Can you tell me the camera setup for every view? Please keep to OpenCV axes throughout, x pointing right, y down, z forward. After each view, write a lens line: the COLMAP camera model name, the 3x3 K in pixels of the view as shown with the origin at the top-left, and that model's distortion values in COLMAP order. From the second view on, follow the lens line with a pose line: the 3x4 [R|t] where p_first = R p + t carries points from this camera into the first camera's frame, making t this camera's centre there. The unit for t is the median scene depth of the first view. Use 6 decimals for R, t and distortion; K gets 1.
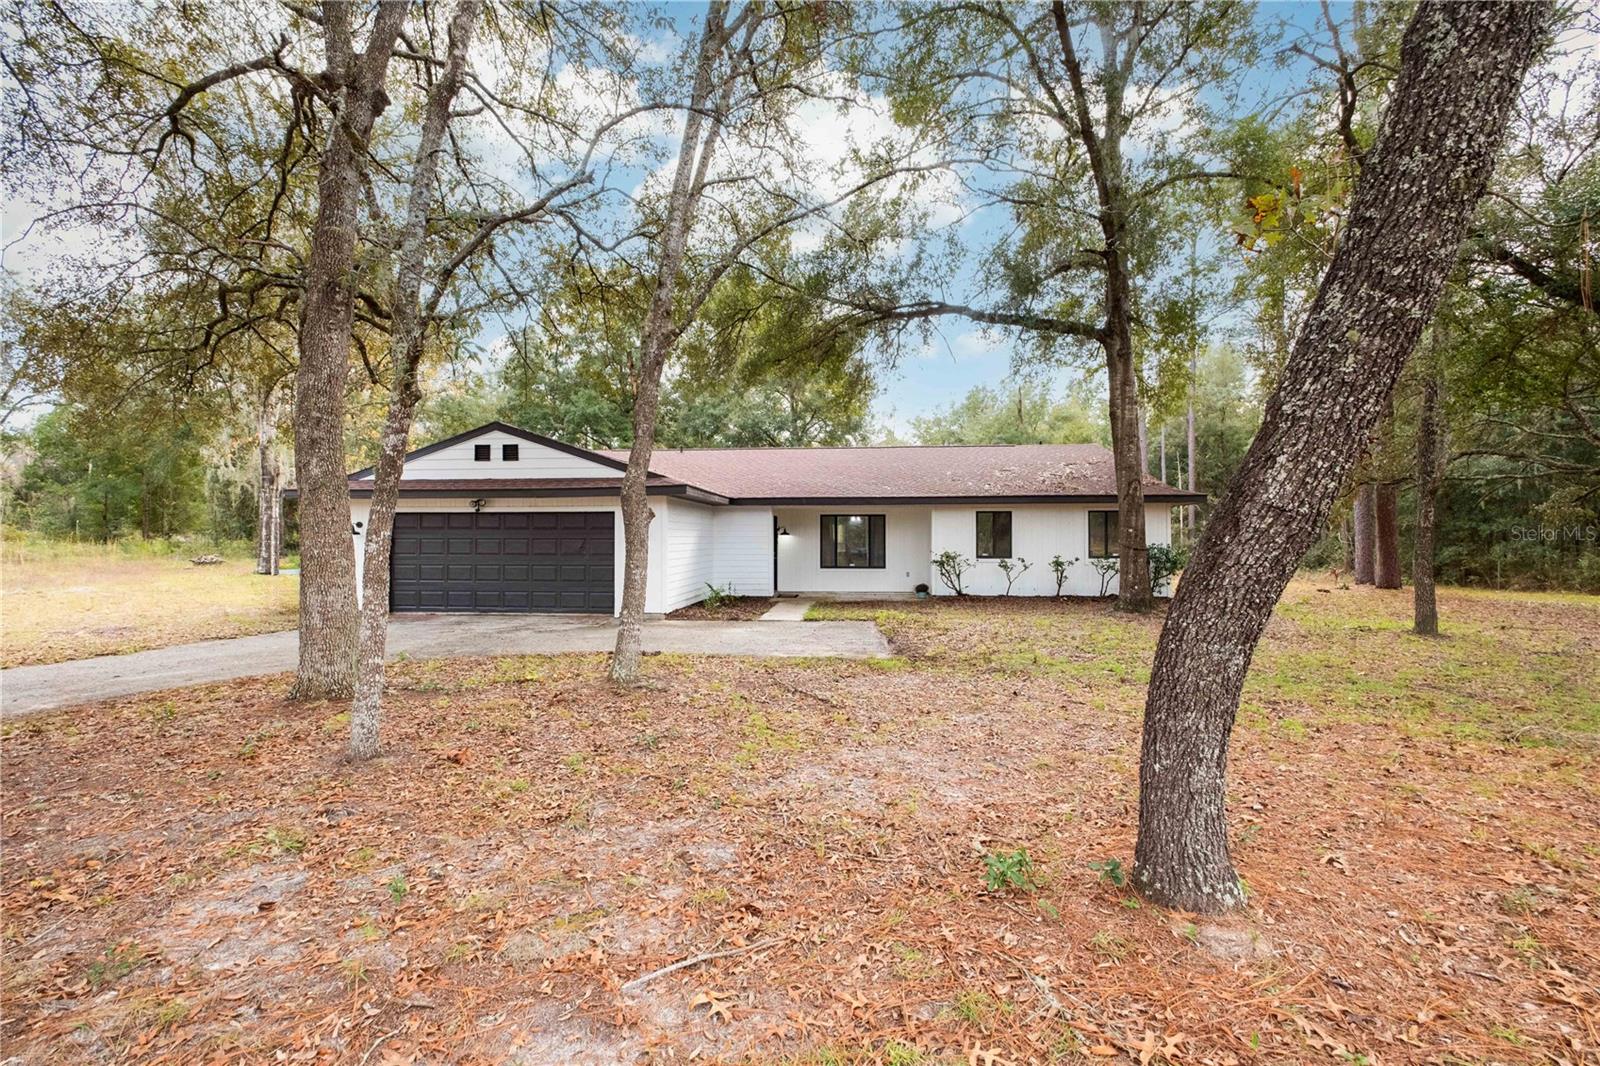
lens RADIAL K [[699.5, 0, 809.0], [0, 699.5, 539.7], [0, 0, 1]] dist [-0.010229, 0.002156]
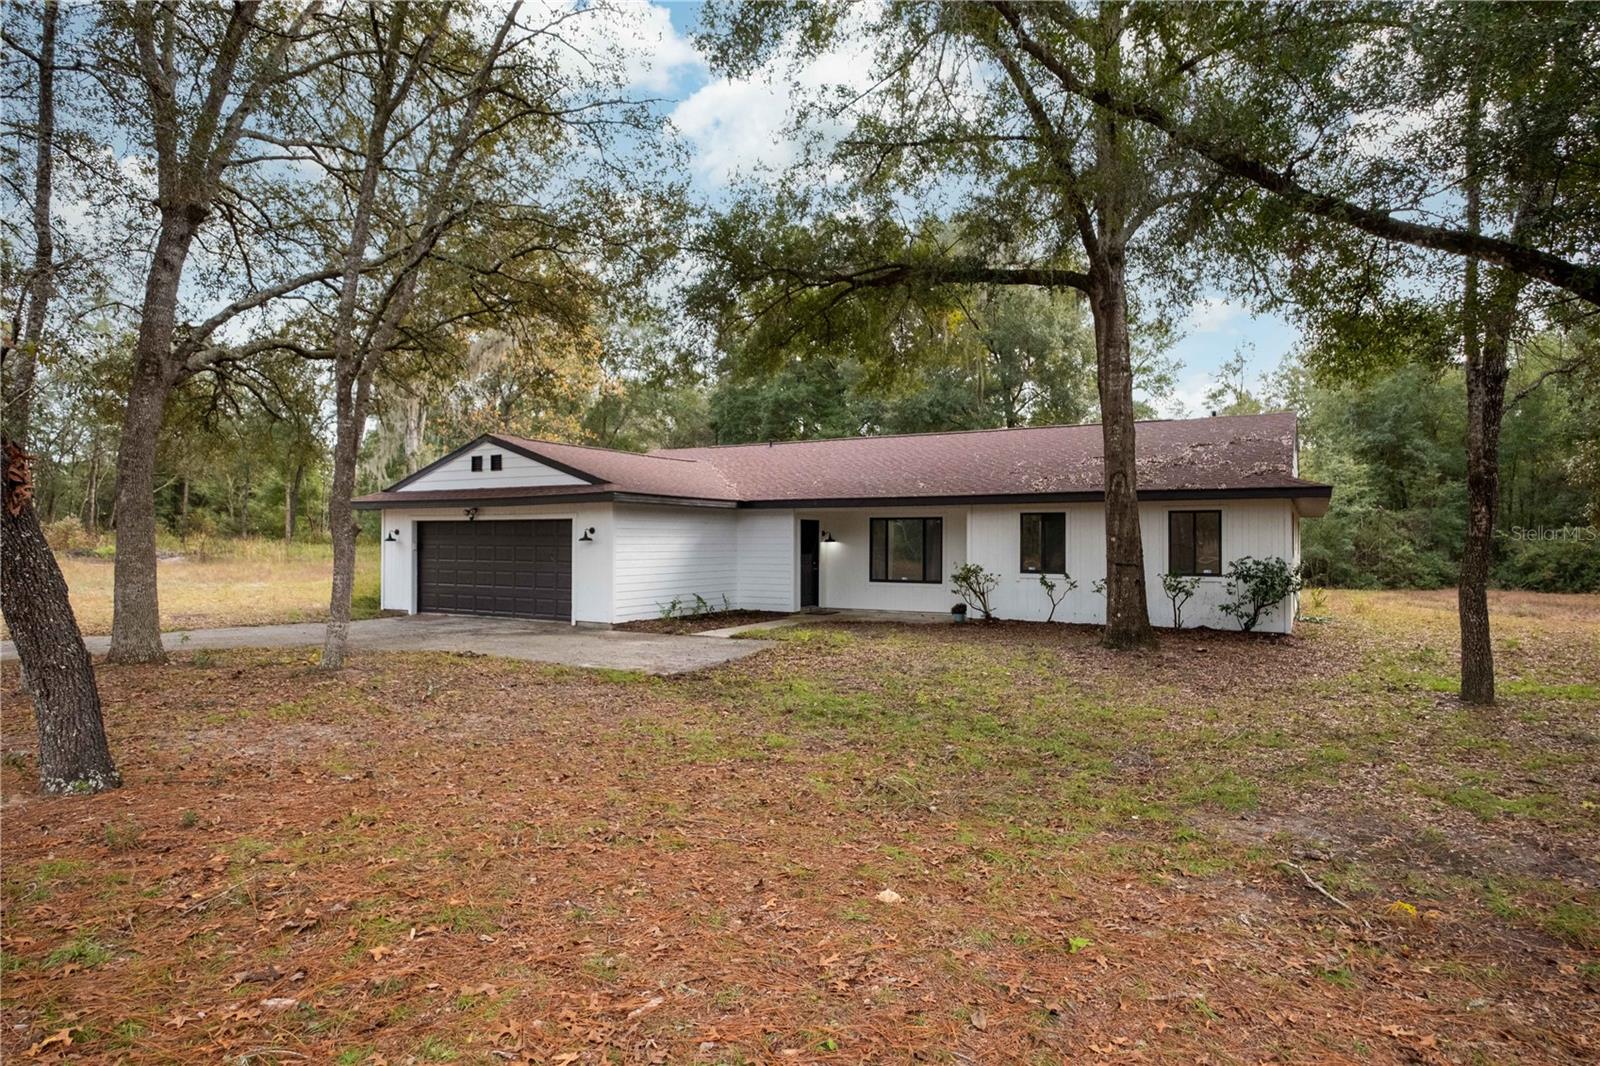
lens RADIAL K [[905.8, 0, 802.4], [0, 905.8, 528.8], [0, 0, 1]] dist [-0.011331, 0.002749]
pose [[0.906616, -0.003661, -0.421941, 0.521133], [-0.003708, 0.999855, -0.016642, -0.005706], [0.421941, 0.016653, 0.906470, -0.023498]]
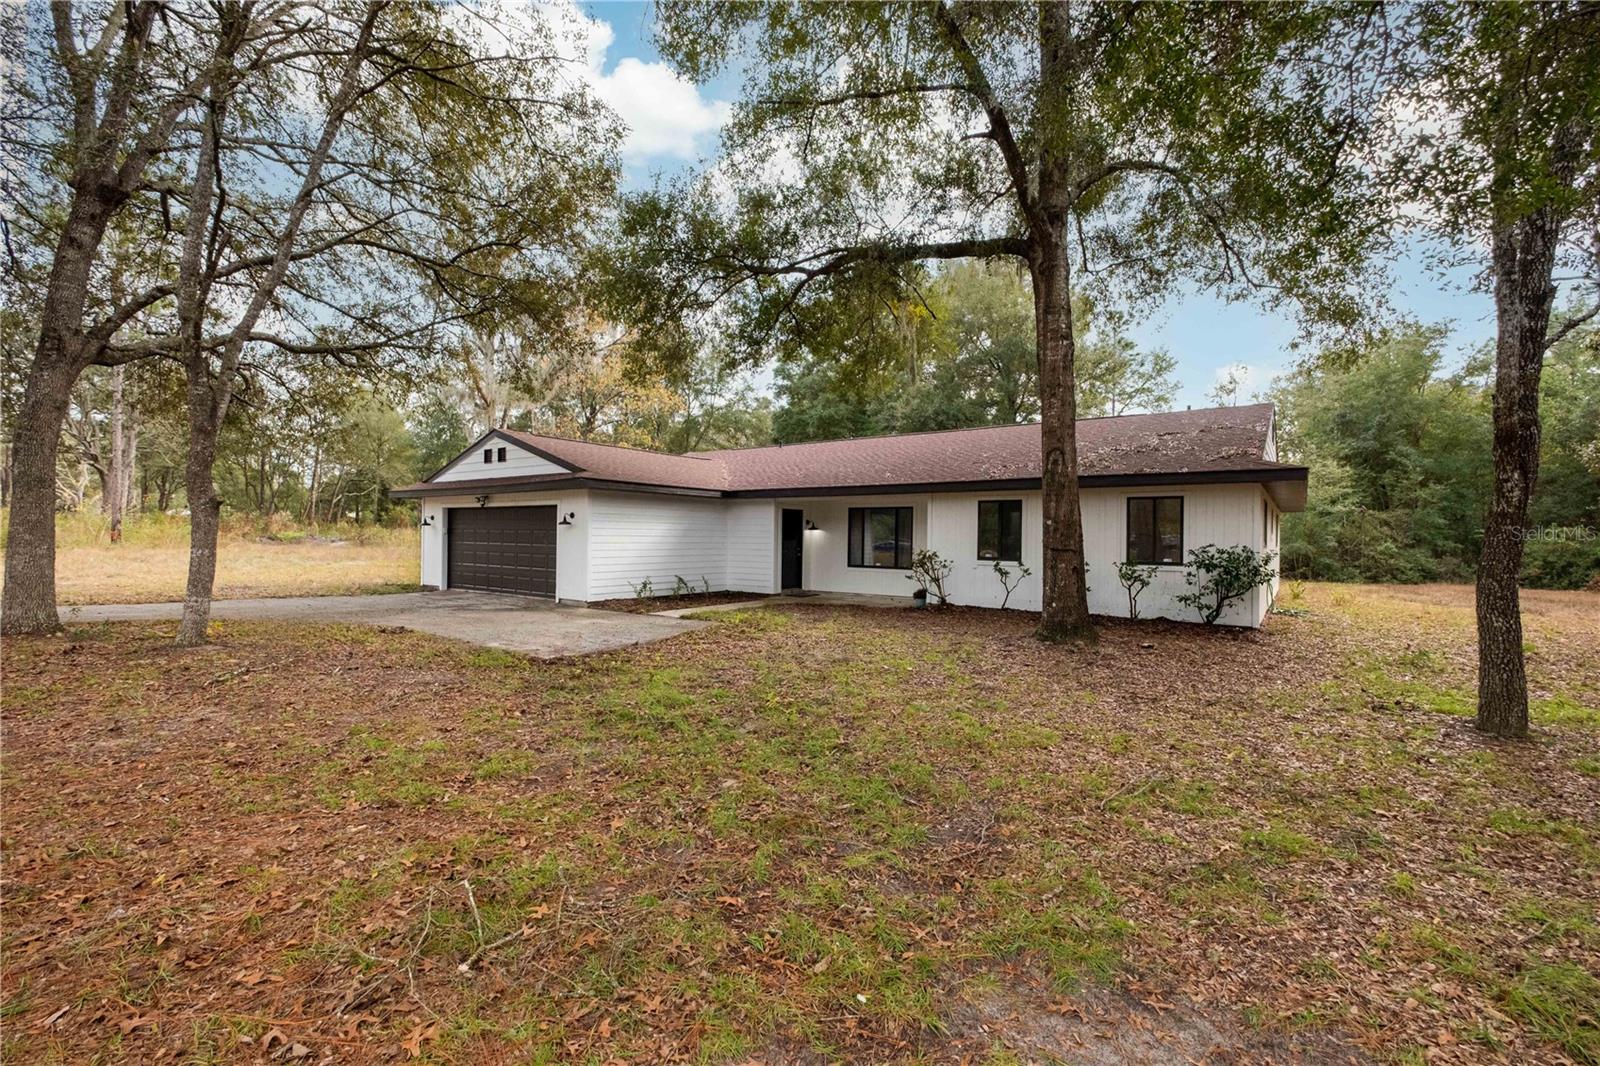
lens RADIAL K [[699.5, 0, 797.4], [0, 699.5, 534.0], [0, 0, 1]] dist [-0.010229, 0.002156]
pose [[0.853560, 0.008014, -0.520933, 0.557805], [-0.013758, 0.999880, -0.007161, 0.007020], [0.520813, 0.013279, 0.853568, 0.257403]]
